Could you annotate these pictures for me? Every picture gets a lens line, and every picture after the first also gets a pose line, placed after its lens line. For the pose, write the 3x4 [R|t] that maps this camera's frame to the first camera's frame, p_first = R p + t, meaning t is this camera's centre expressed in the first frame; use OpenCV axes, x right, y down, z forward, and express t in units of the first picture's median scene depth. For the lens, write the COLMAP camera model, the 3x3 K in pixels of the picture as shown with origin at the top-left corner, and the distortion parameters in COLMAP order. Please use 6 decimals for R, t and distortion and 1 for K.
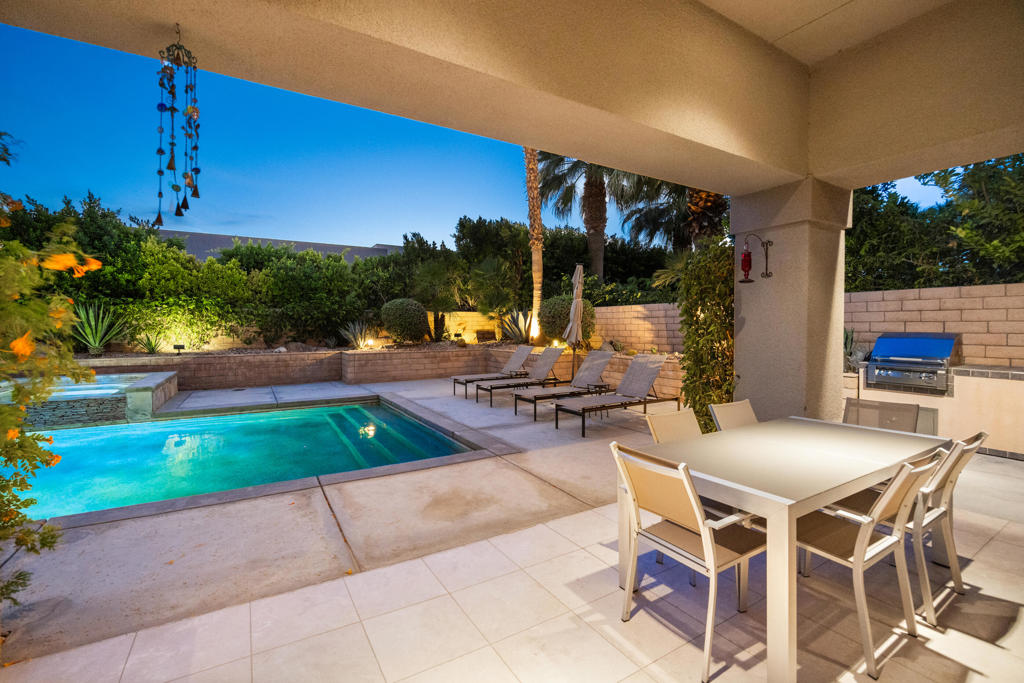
lens RADIAL K [[447.0, 0, 510.5], [0, 447.0, 327.3], [0, 0, 1]] dist [-0.002124, -0.000151]
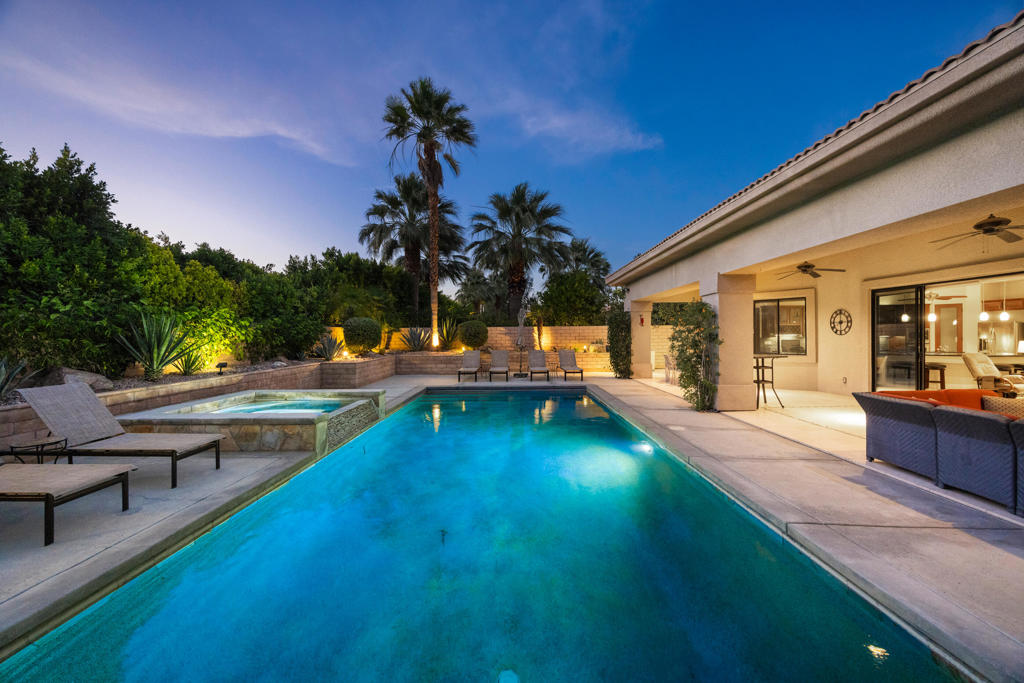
lens RADIAL K [[388.1, 0, 512.0], [0, 388.1, 338.4], [0, 0, 1]] dist [-0.000953, -0.000157]
pose [[0.513764, -0.007252, 0.857901, -1.137106], [0.009292, 0.999953, 0.002888, -0.006123], [-0.857881, 0.006488, 0.513807, 0.114031]]
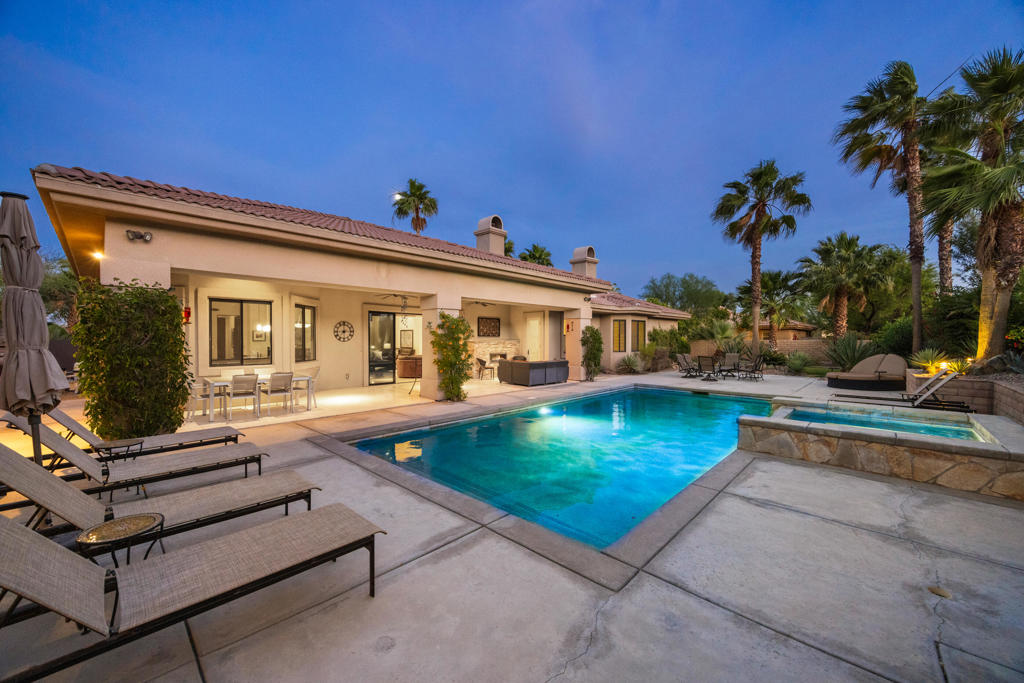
lens RADIAL K [[388.1, 0, 512.0], [0, 388.1, 338.4], [0, 0, 1]] dist [-0.000953, -0.000157]
pose [[-0.962374, -0.000205, -0.271730, -0.129464], [-0.001212, 0.999993, 0.003539, -0.018150], [0.271727, 0.003736, -0.962367, 1.184015]]
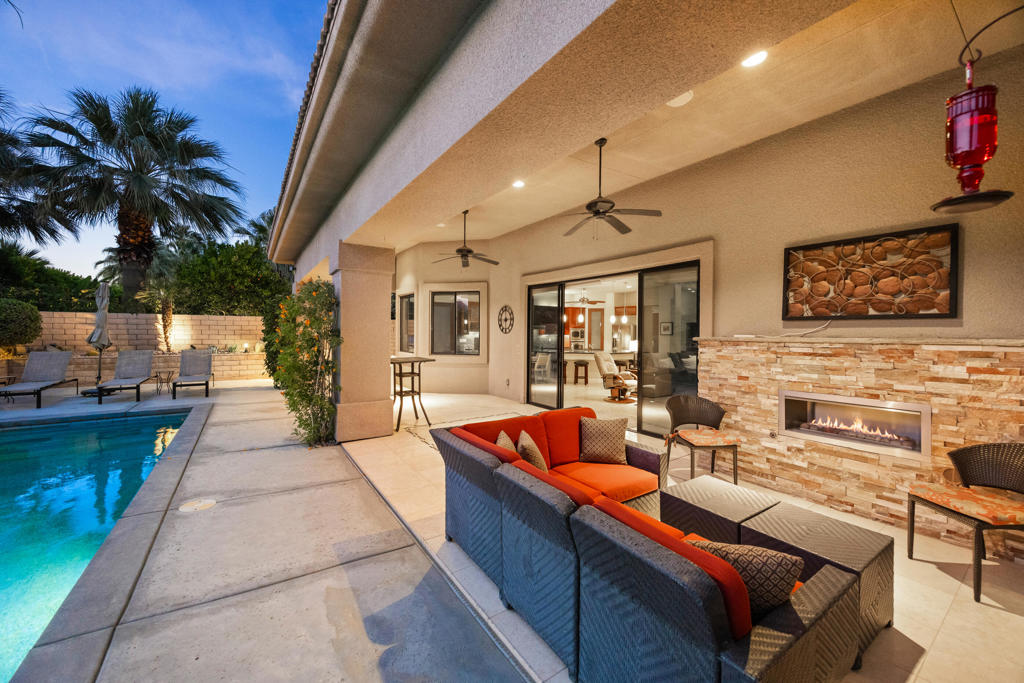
lens RADIAL K [[392.7, 0, 508.6], [0, 392.7, 332.4], [0, 0, 1]] dist [-0.001277, -0.000306]
pose [[-0.057152, -0.001406, 0.998364, -0.814746], [-0.007000, 0.999975, 0.001007, -0.007247], [-0.998341, -0.006931, -0.057160, -0.037759]]
